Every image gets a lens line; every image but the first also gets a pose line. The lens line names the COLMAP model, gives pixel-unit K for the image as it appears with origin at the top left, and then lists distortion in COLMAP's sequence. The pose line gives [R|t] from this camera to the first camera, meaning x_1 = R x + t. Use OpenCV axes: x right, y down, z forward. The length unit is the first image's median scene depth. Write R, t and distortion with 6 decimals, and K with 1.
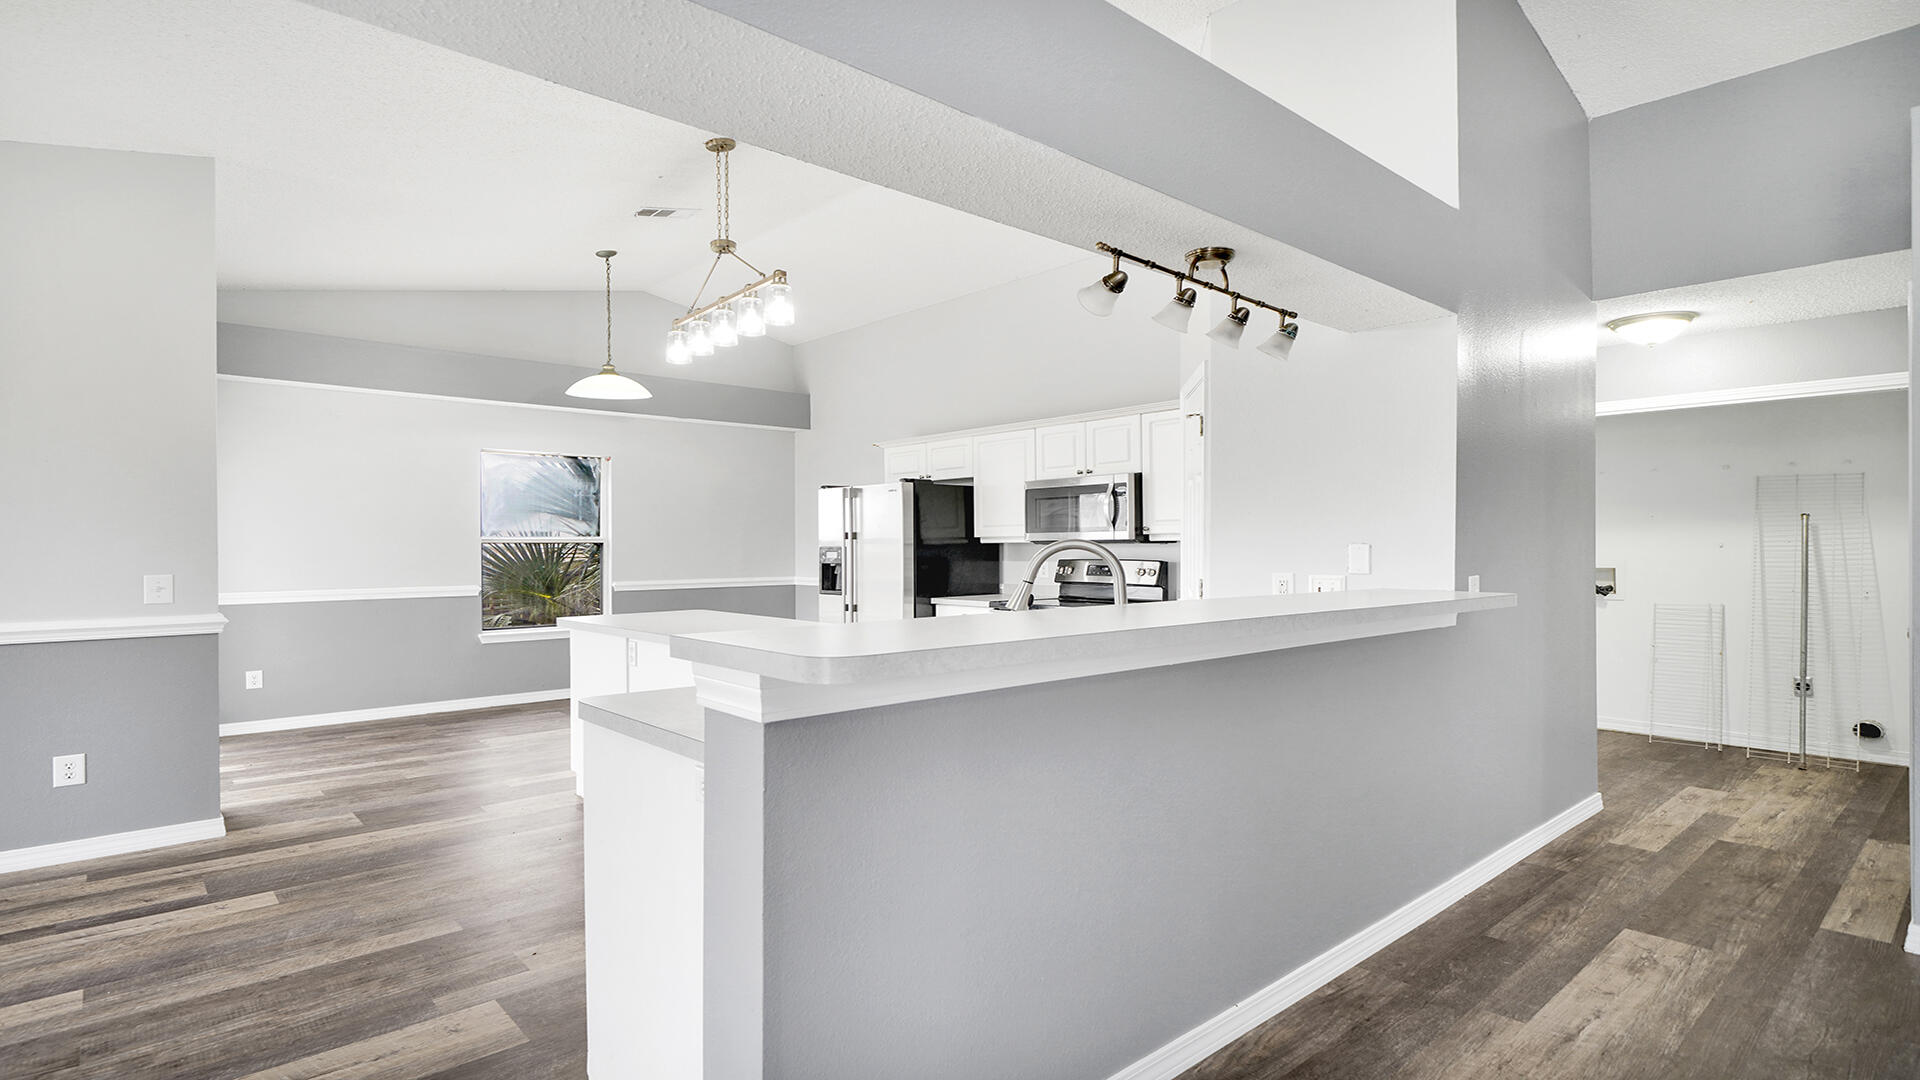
lens RADIAL K [[952.5, 0, 945.7], [0, 952.5, 549.6], [0, 0, 1]] dist [0.005452, 0.001649]
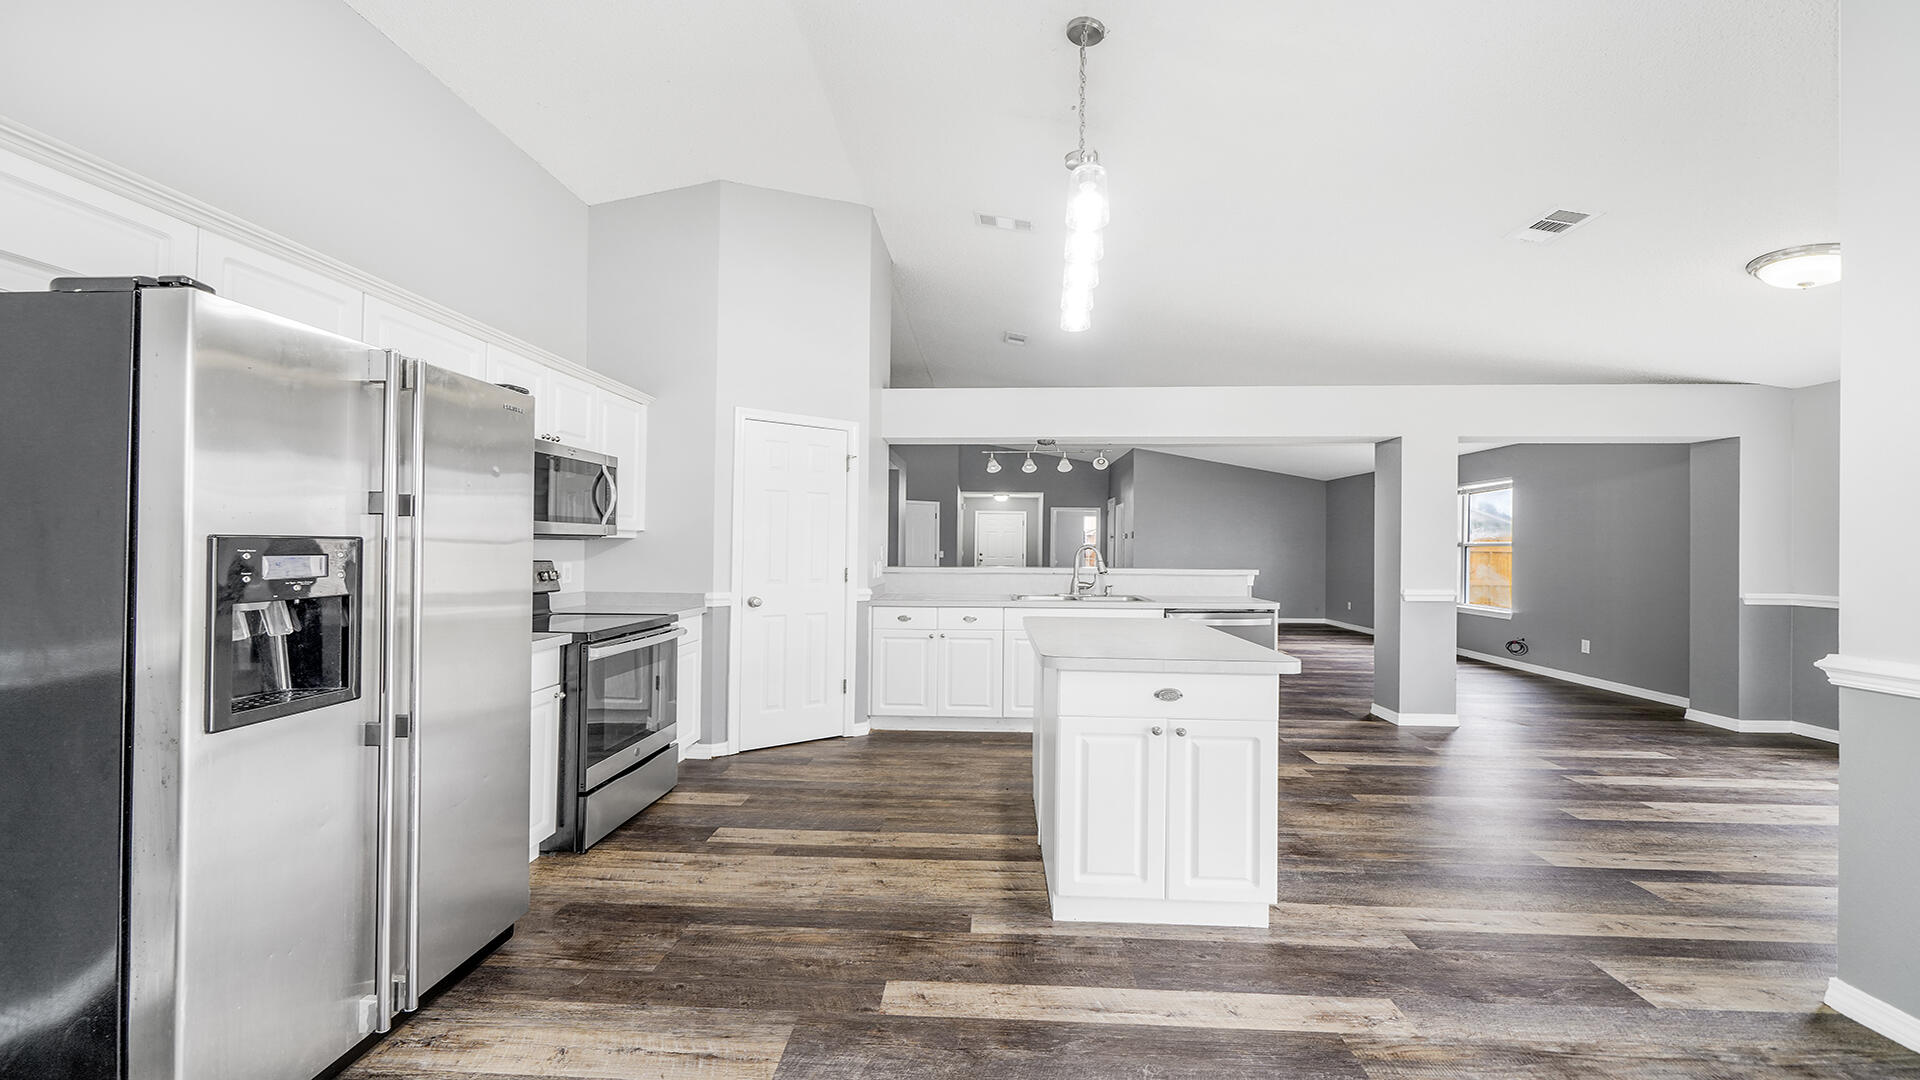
lens RADIAL K [[786.2, 0, 953.1], [0, 786.2, 534.9], [0, 0, 1]] dist [-0.001746, -0.000321]
pose [[-0.714418, 0.008500, 0.699667, -0.503154], [-0.002935, 0.999881, -0.015145, -0.000960], [-0.699713, -0.012873, -0.714308, 1.265676]]
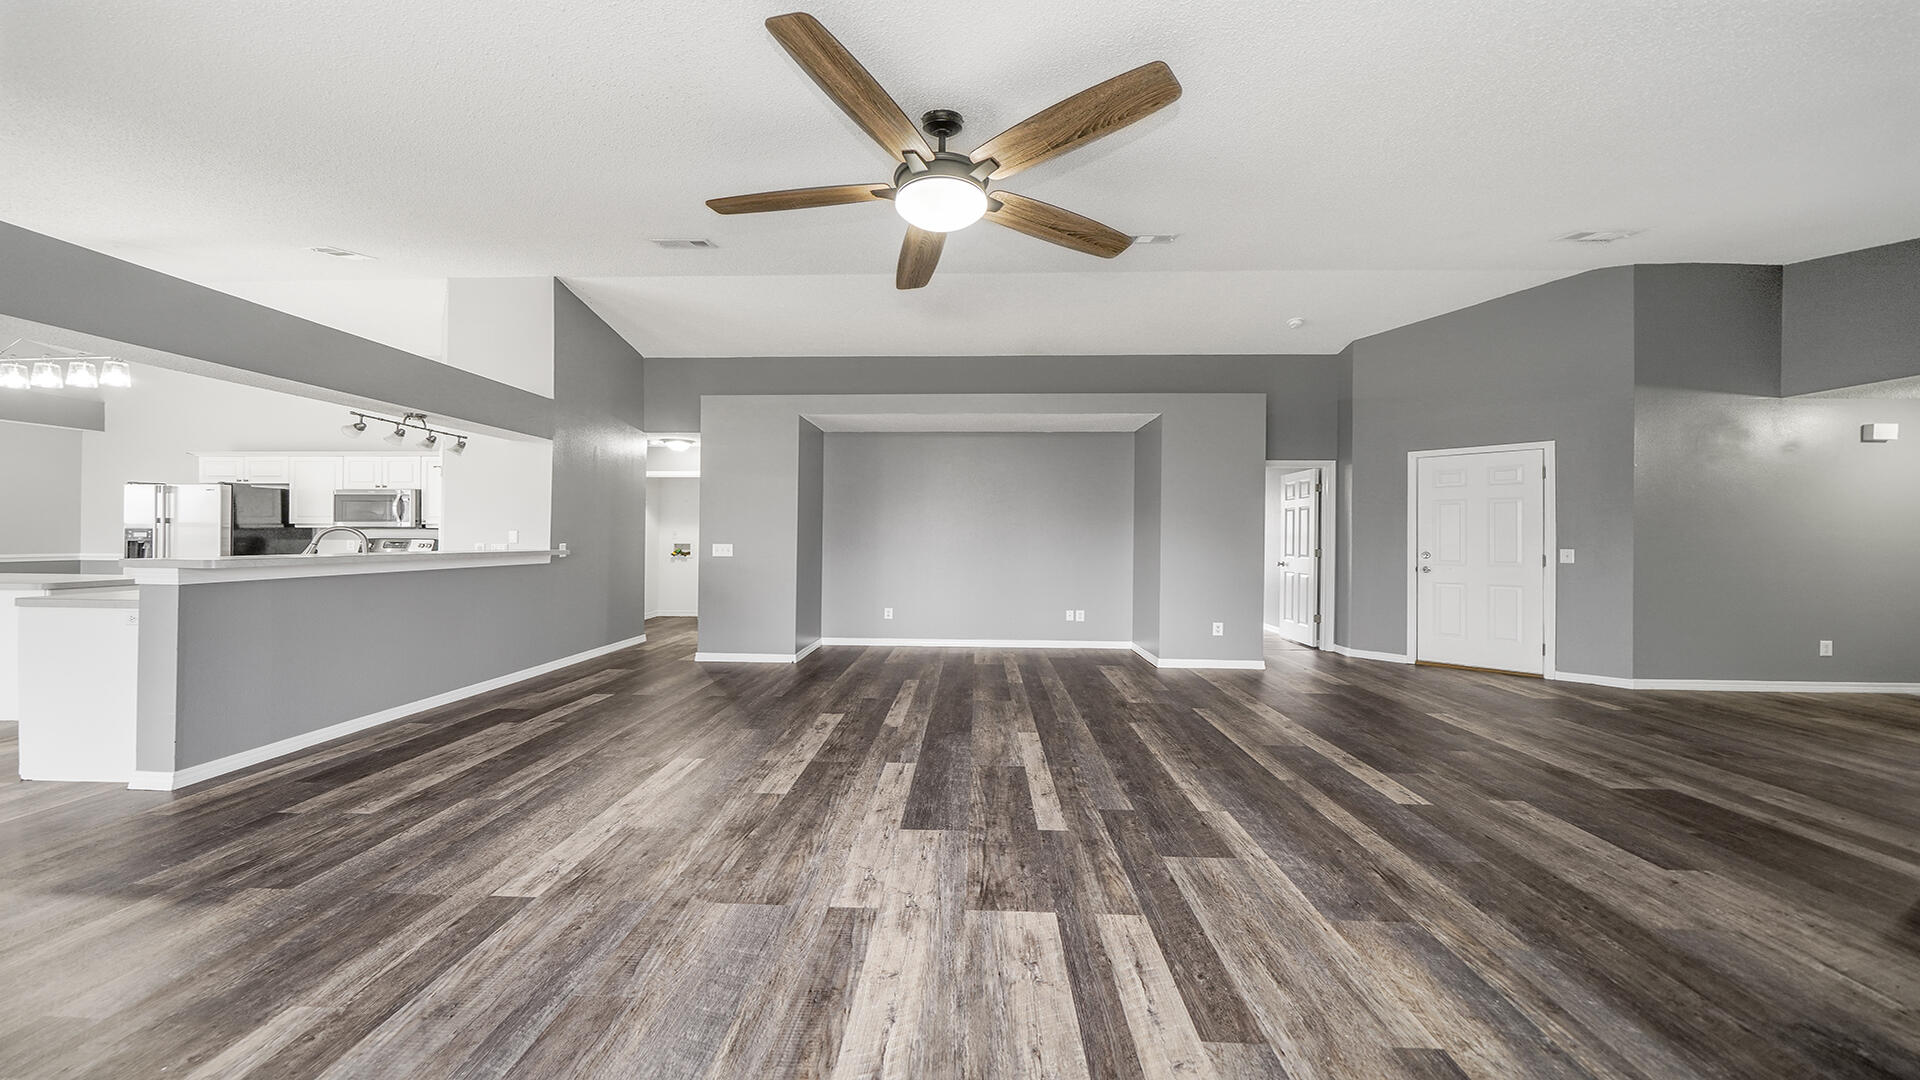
lens RADIAL K [[657.2, 0, 952.0], [0, 657.2, 534.4], [0, 0, 1]] dist [-0.006678, -0.000304]
pose [[0.684406, 0.010678, 0.729023, -0.005842], [-0.006177, 0.999942, -0.008846, 0.008240], [-0.729075, 0.001551, 0.684432, -0.558397]]
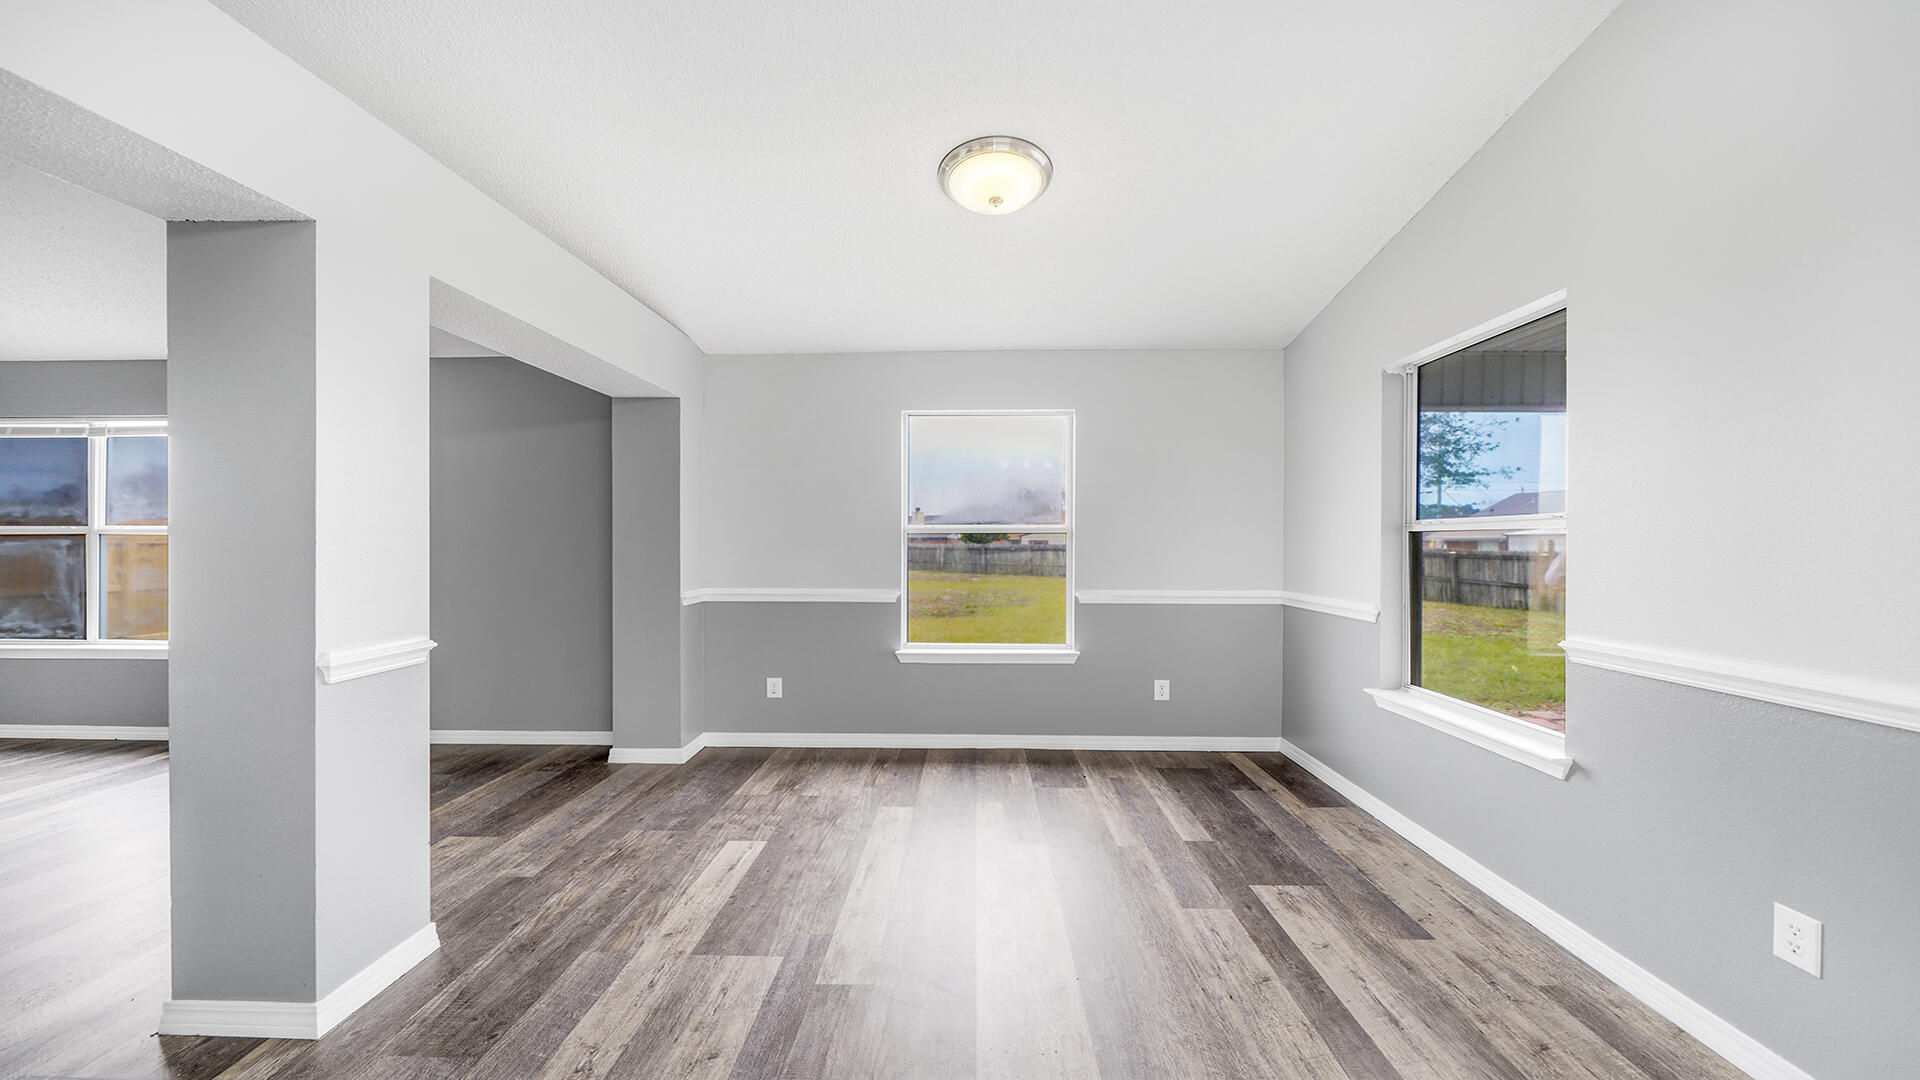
lens RADIAL K [[739.8, 0, 952.0], [0, 739.8, 551.4], [0, 0, 1]] dist [-0.001557, -0.000146]
pose [[-0.684659, 0.014262, -0.728724, -0.178621], [-0.000439, 0.999800, 0.019981, -0.001744], [0.728863, 0.014000, -0.684516, 0.614475]]
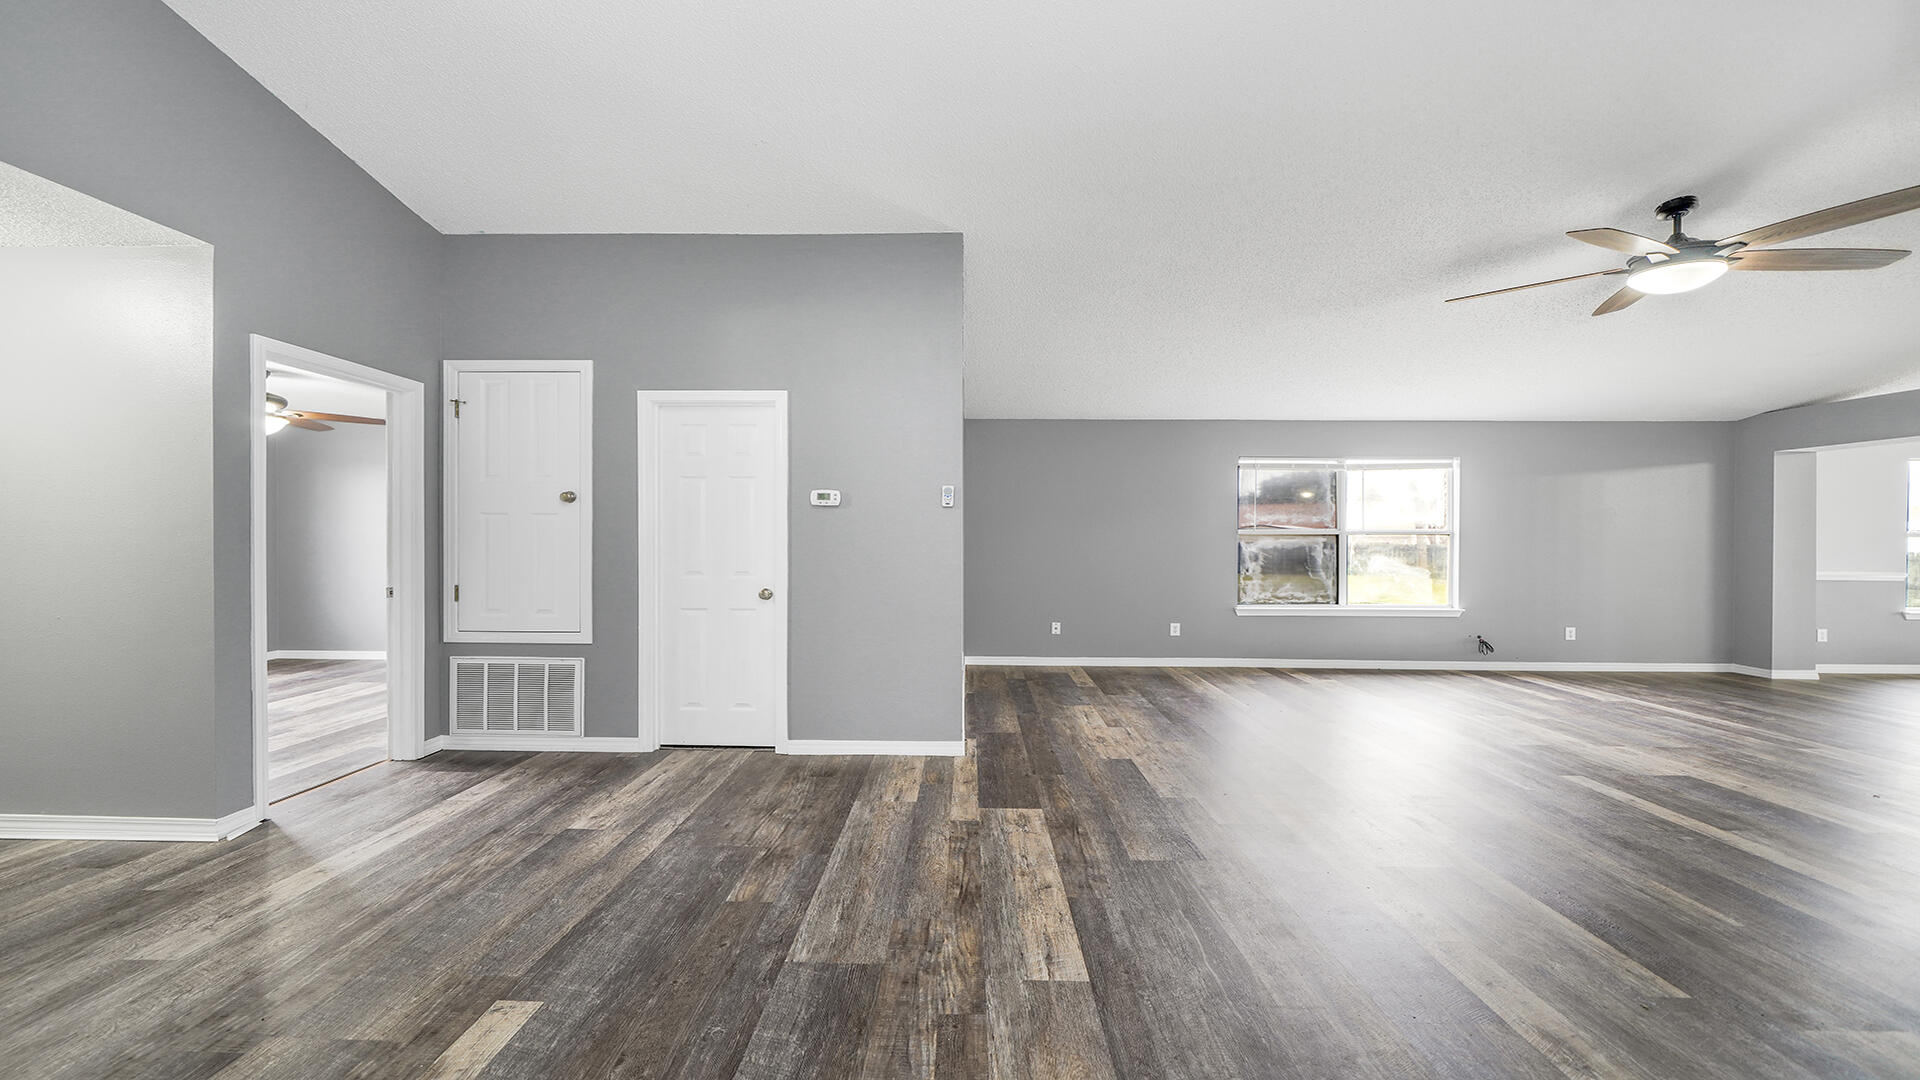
lens RADIAL K [[786.2, 0, 949.7], [0, 786.2, 540.0], [0, 0, 1]] dist [-0.001746, -0.000321]
pose [[-0.685344, -0.000749, -0.728219, 1.280163], [-0.005857, 0.999973, 0.004484, 0.002894], [0.728196, 0.007338, -0.685330, -0.207510]]
